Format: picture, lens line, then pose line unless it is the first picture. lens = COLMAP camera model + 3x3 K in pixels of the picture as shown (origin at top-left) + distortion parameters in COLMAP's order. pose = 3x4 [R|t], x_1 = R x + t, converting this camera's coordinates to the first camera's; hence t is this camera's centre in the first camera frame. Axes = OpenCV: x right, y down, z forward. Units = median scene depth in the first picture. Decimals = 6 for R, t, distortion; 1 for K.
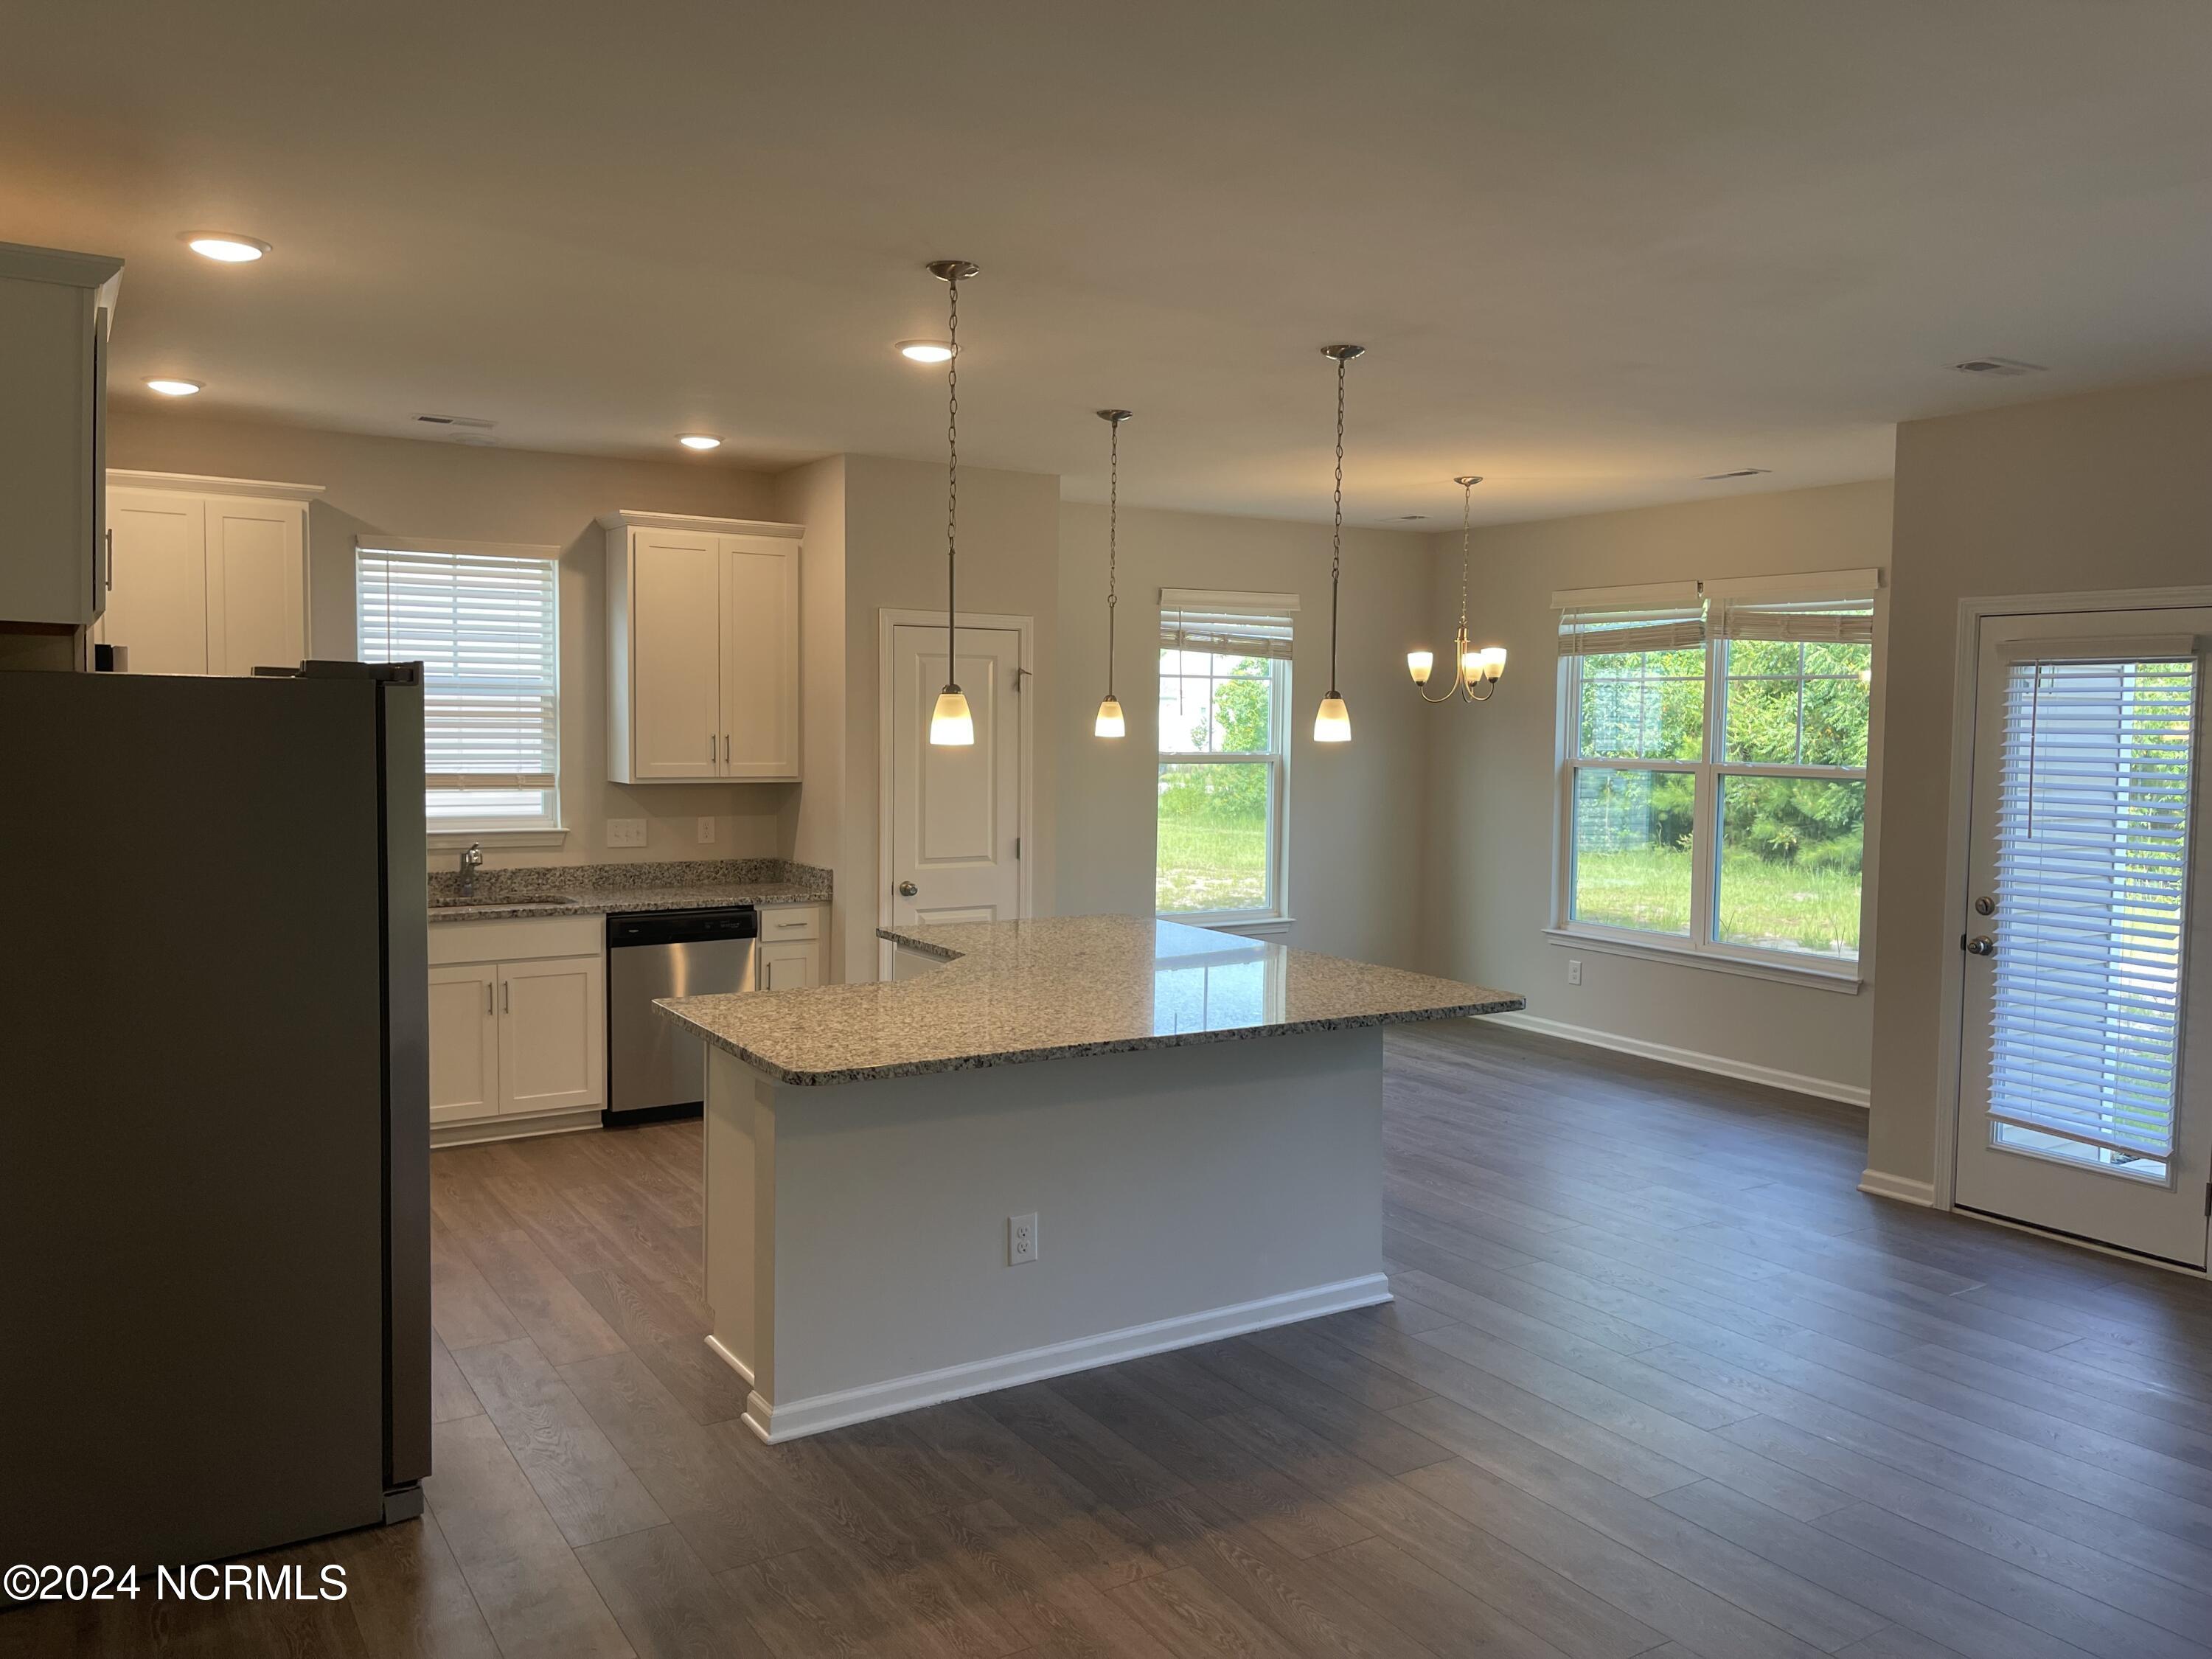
lens RADIAL K [[1674.9, 0, 1097.6], [0, 1674.9, 831.9], [0, 0, 1]] dist [0.039409, -0.037259]
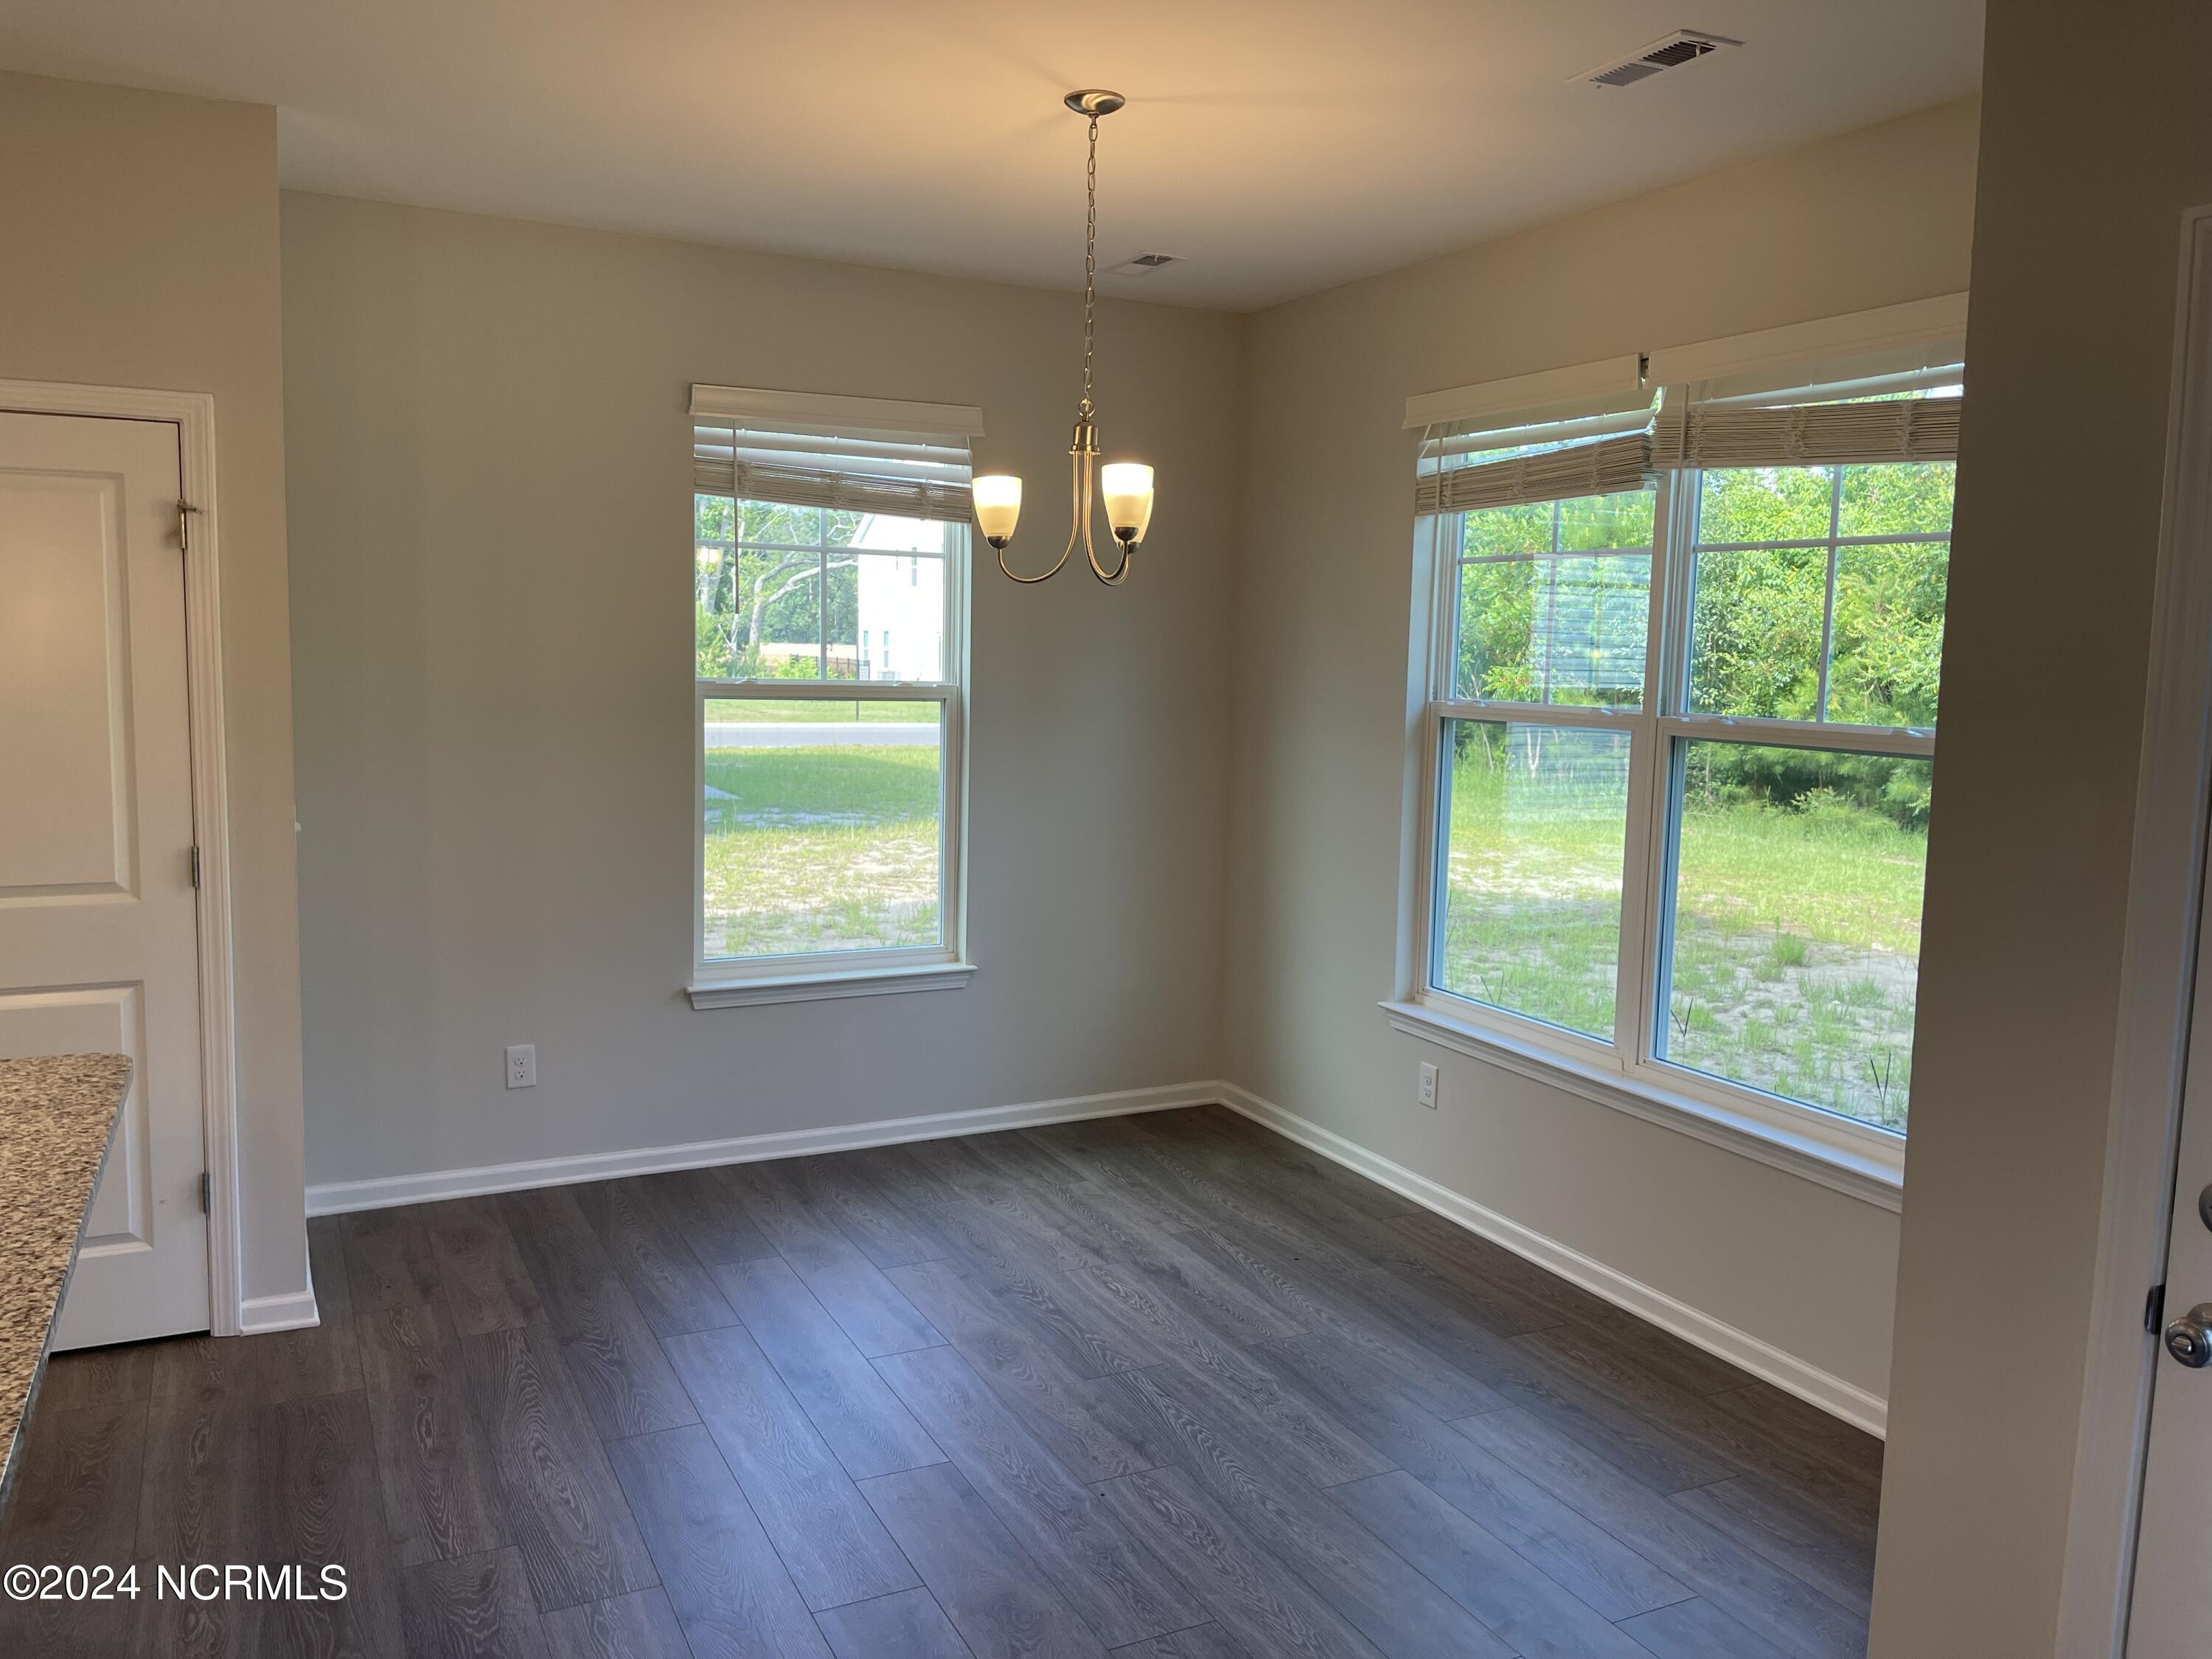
lens RADIAL K [[1674.9, 0, 1121.1], [0, 1674.9, 823.7], [0, 0, 1]] dist [0.039409, -0.037259]
pose [[0.996634, 0.020582, -0.079357, 0.267222], [-0.017543, 0.999092, 0.038815, -0.027104], [0.080084, -0.037292, 0.996090, 0.522894]]
